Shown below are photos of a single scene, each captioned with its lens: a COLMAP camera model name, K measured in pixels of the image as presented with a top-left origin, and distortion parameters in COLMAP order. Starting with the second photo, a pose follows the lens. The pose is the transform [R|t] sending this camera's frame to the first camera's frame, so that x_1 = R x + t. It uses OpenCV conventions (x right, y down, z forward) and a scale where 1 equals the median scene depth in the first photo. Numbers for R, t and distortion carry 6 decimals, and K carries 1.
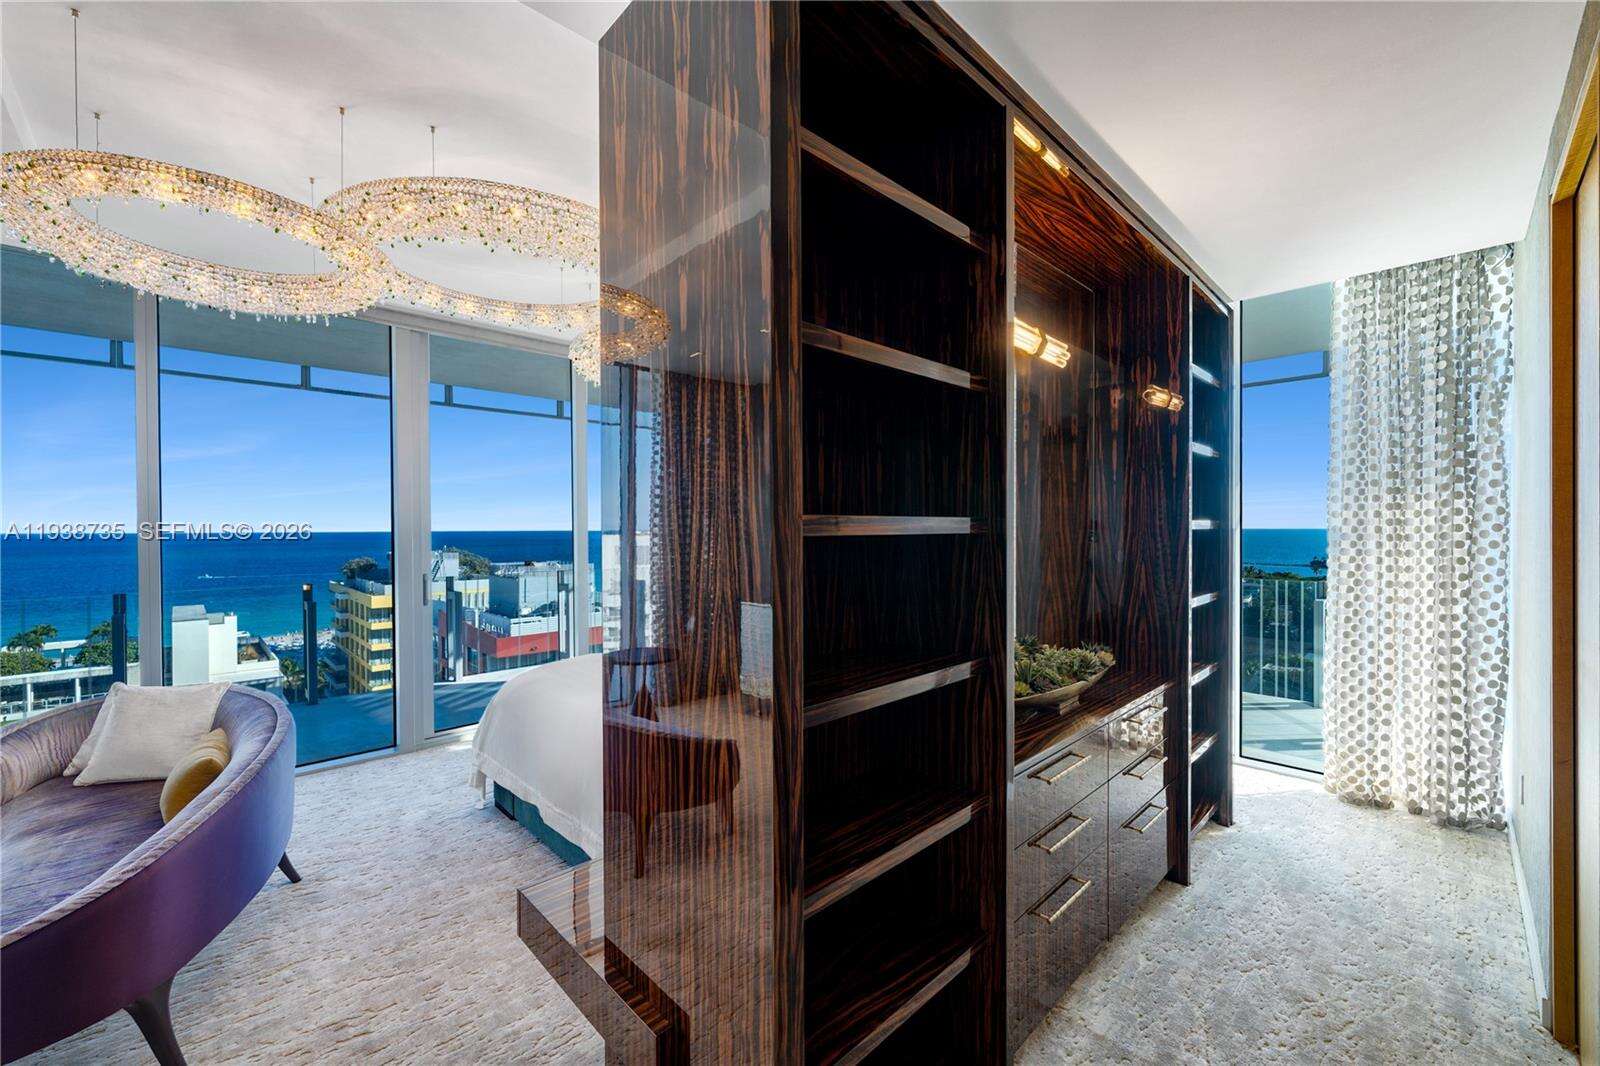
lens RADIAL K [[646.5, 0, 799.6], [0, 646.5, 535.5], [0, 0, 1]] dist [-0.001068, -0.000142]
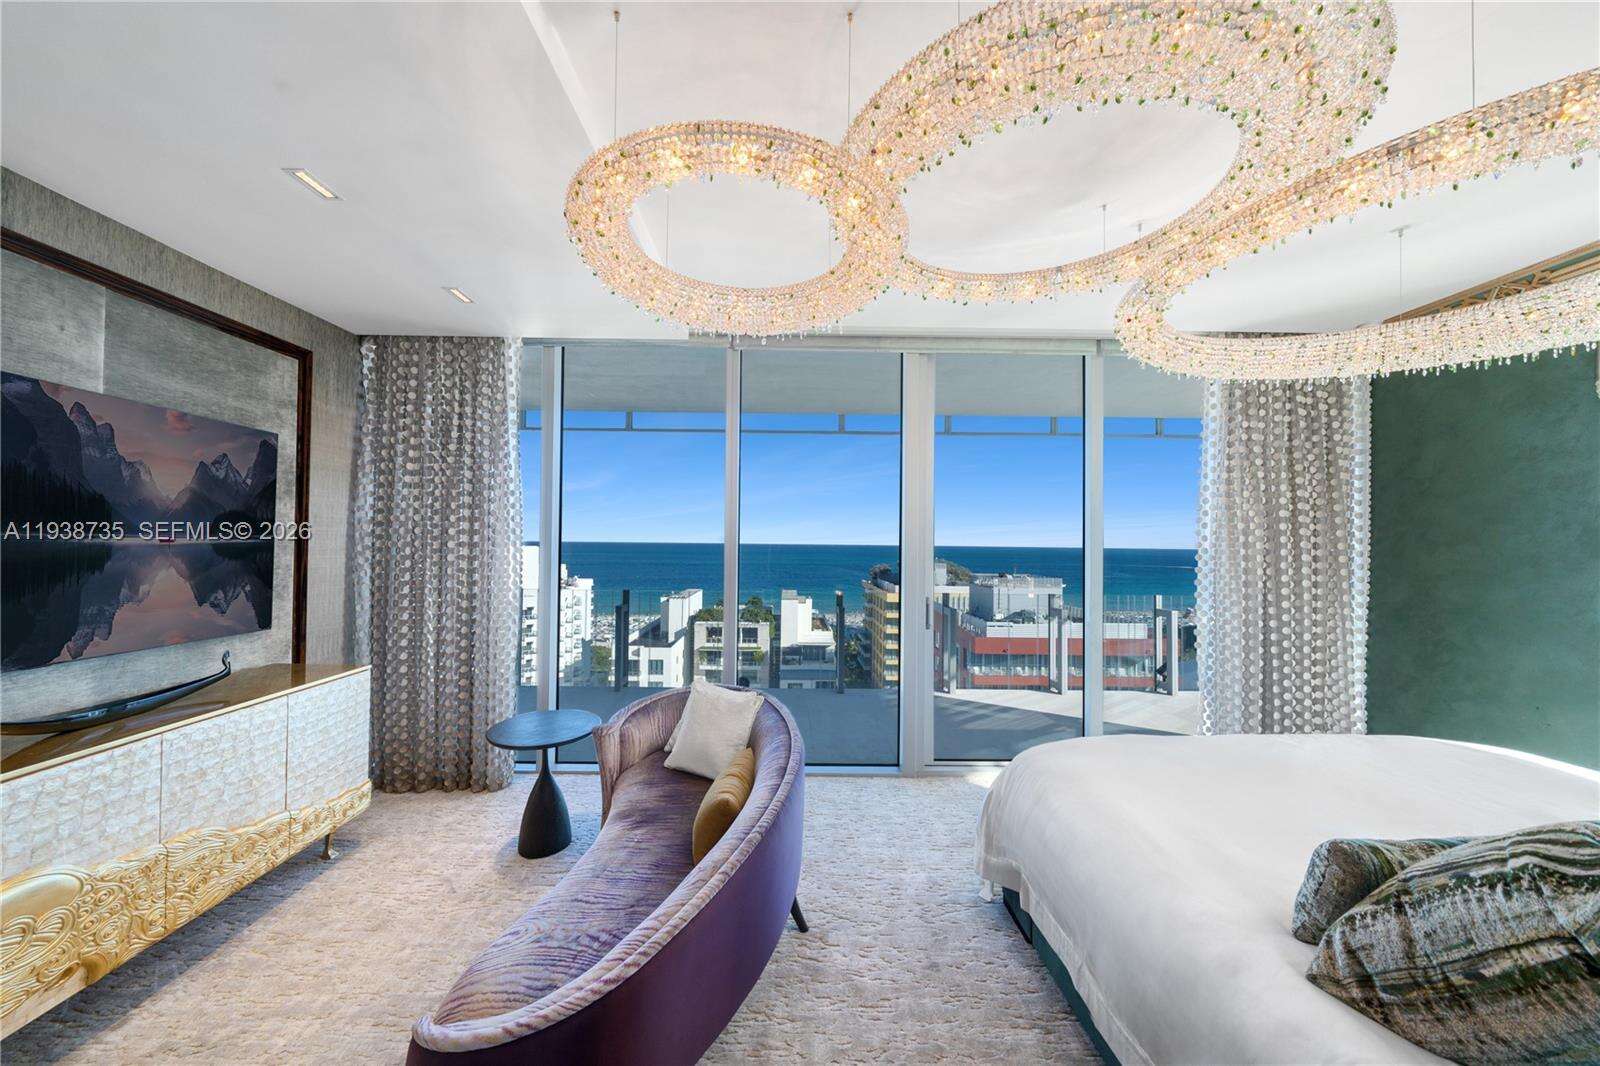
lens RADIAL K [[550.5, 0, 794.7], [0, 550.5, 536.0], [0, 0, 1]] dist [0.000165, 0.000012]
pose [[0.729620, 0.004321, -0.683839, -0.106368], [-0.022058, 0.999608, -0.017219, -0.009852], [0.683497, 0.027648, 0.729429, 0.170832]]
